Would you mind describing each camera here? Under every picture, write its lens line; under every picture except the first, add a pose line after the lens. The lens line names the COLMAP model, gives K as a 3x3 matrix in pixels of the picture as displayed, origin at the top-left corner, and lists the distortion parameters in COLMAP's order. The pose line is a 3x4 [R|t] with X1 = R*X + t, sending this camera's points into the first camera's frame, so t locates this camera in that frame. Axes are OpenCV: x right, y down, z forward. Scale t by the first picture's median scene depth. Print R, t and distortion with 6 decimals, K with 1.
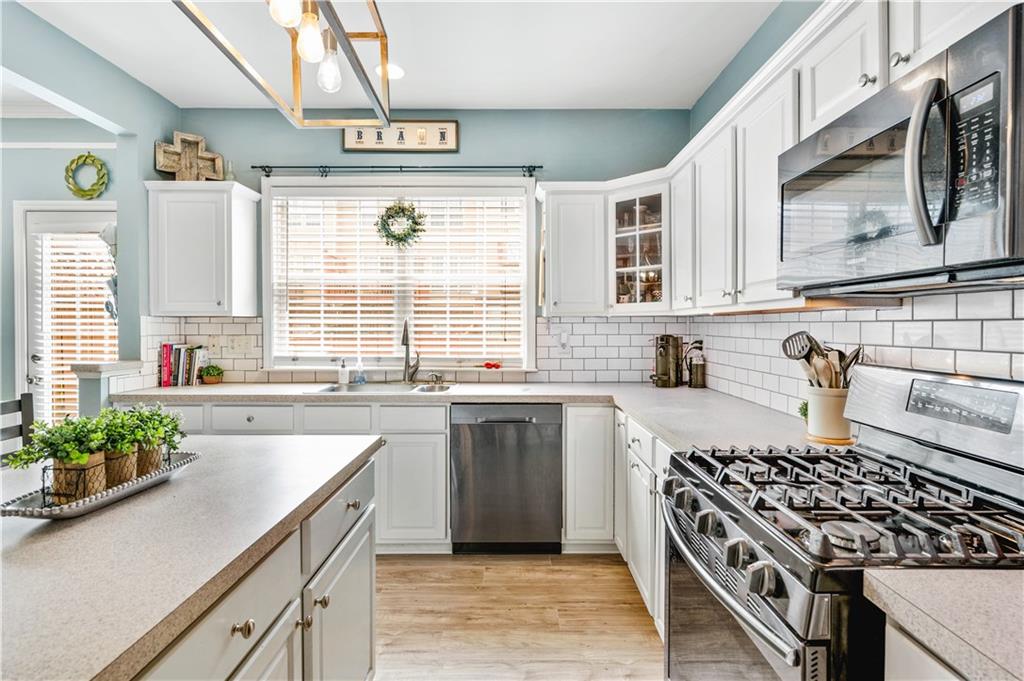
lens RADIAL K [[513.5, 0, 511.6], [0, 513.5, 334.1], [0, 0, 1]] dist [-0.004216, -0.000567]
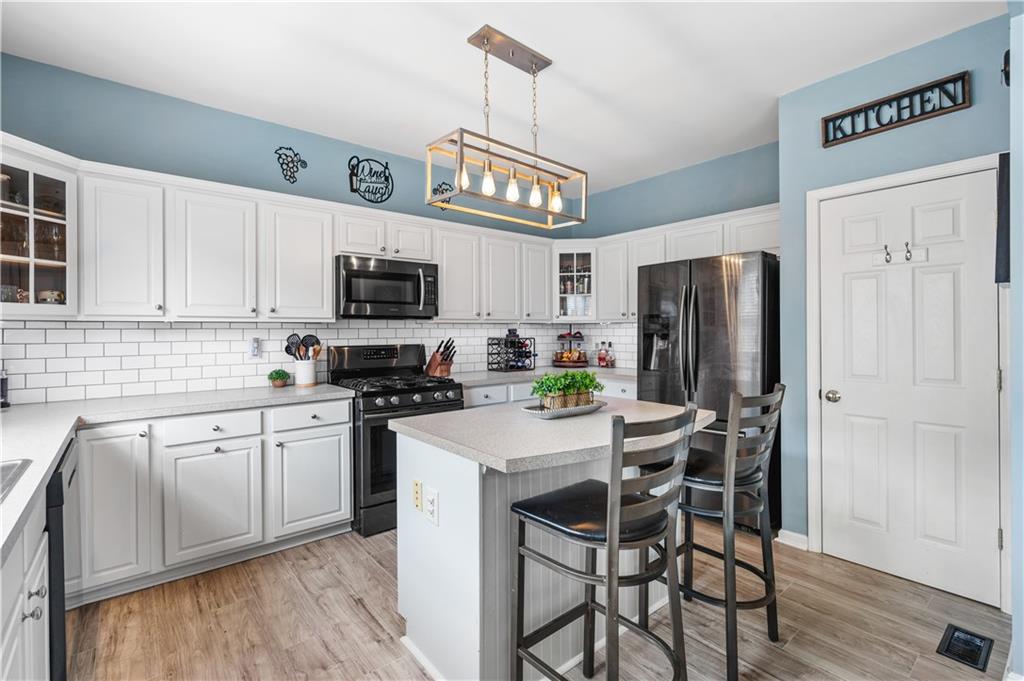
lens RADIAL K [[466.8, 0, 524.3], [0, 466.8, 326.3], [0, 0, 1]] dist [0.001510, -0.000127]
pose [[-0.643856, 0.009061, 0.765093, -0.708360], [0.019739, 0.999794, 0.004770, -0.012253], [-0.764892, 0.018174, -0.643902, 0.778542]]
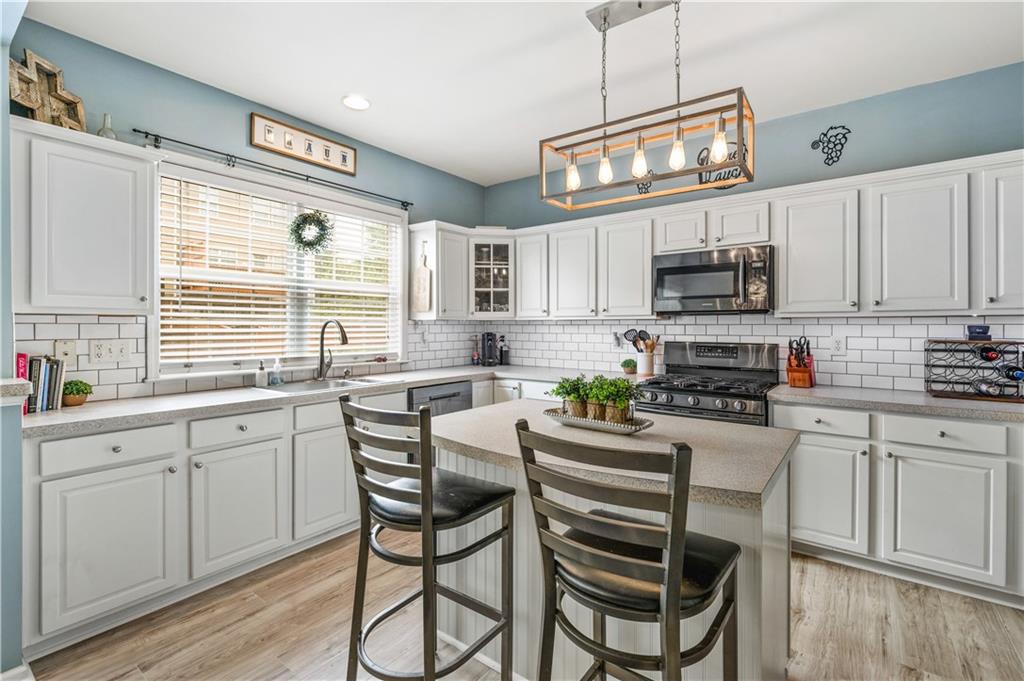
lens RADIAL K [[466.8, 0, 520.5], [0, 466.8, 334.7], [0, 0, 1]] dist [0.001510, -0.000127]
pose [[0.599395, -0.014750, 0.800318, -0.733211], [0.014424, 0.999867, 0.007625, -0.001050], [-0.800324, 0.006974, 0.599528, 0.076241]]
